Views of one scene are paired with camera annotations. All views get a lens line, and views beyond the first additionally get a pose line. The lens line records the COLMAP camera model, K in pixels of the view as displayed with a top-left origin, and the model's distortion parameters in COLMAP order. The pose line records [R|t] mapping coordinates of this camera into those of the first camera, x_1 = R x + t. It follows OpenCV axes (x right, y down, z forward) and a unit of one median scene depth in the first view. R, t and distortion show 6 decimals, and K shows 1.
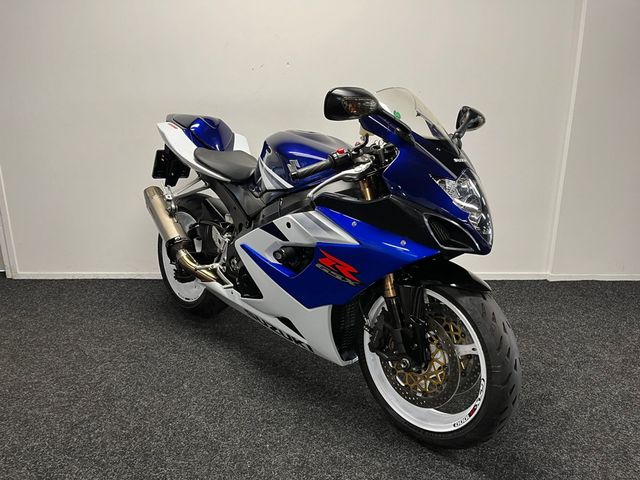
lens RADIAL K [[478.0, 0, 321.3], [0, 478.0, 237.8], [0, 0, 1]] dist [0.078544, -0.104786]
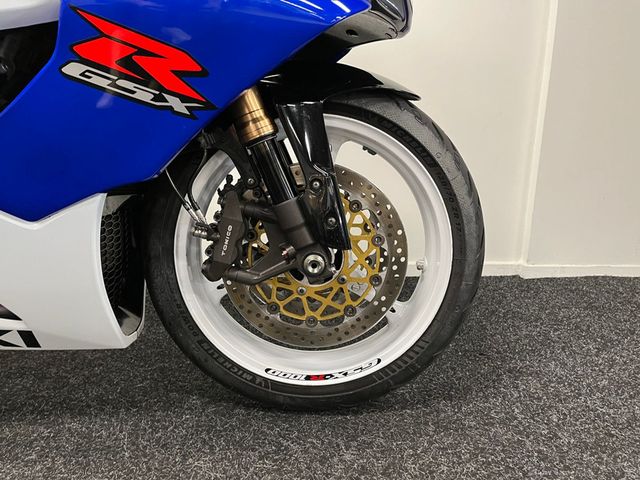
lens RADIAL K [[478.0, 0, 321.3], [0, 478.0, 237.8], [0, 0, 1]] dist [0.078544, -0.104786]
pose [[0.673432, -0.179852, 0.717037, -0.157333], [0.180248, 0.980628, 0.076681, 0.180011], [-0.716937, 0.077605, 0.692805, 0.593083]]
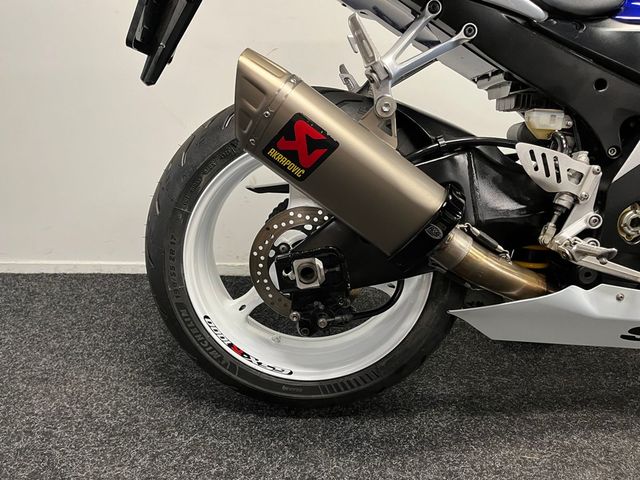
lens RADIAL K [[478.0, 0, 321.3], [0, 478.0, 237.8], [0, 0, 1]] dist [0.078544, -0.104786]
pose [[0.703523, -0.195970, 0.683118, -0.795521], [0.174047, 0.979468, 0.101740, -0.022450], [-0.689030, 0.047318, 0.723186, 1.118676]]
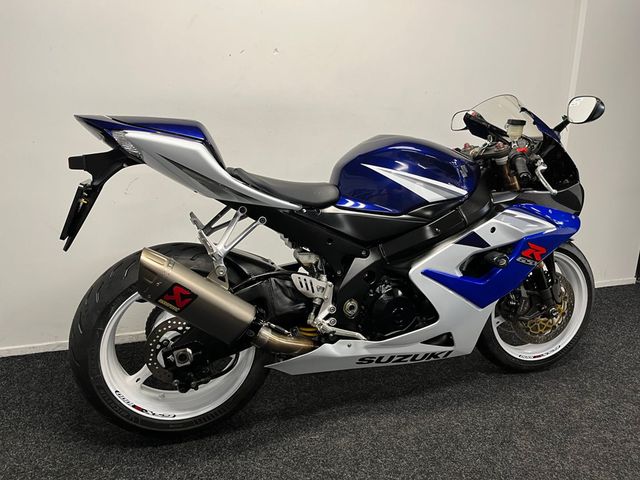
lens RADIAL K [[478.0, 0, 321.3], [0, 478.0, 237.8], [0, 0, 1]] dist [0.078544, -0.104786]
pose [[0.443359, -0.222628, 0.868257, -1.077173], [0.212265, 0.967189, 0.139606, -0.221144], [-0.870848, 0.122405, 0.476068, 0.823804]]
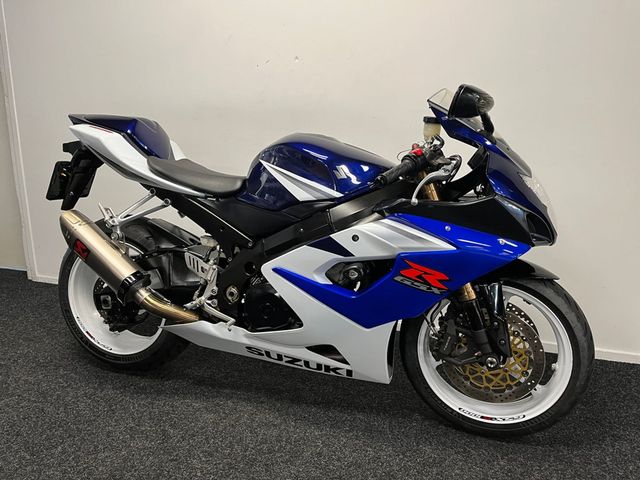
lens RADIAL K [[478.0, 0, 321.3], [0, 478.0, 237.8], [0, 0, 1]] dist [0.078544, -0.104786]
pose [[0.880240, -0.101257, 0.463599, -0.527552], [0.109568, 0.993938, 0.009054, -0.041433], [-0.461705, 0.042826, 0.885999, 0.239864]]
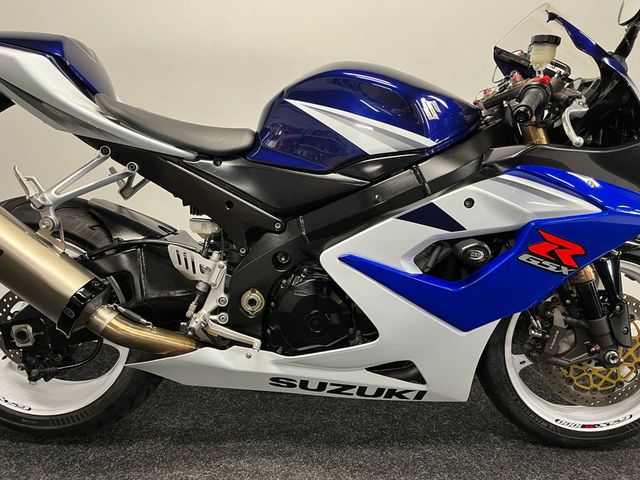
lens RADIAL K [[478.0, 0, 321.3], [0, 478.0, 237.8], [0, 0, 1]] dist [0.078544, -0.104786]
pose [[0.703718, -0.143431, 0.695851, -0.626244], [0.156875, 0.986606, 0.044713, -0.039019], [-0.692944, 0.077696, 0.716793, 0.683155]]
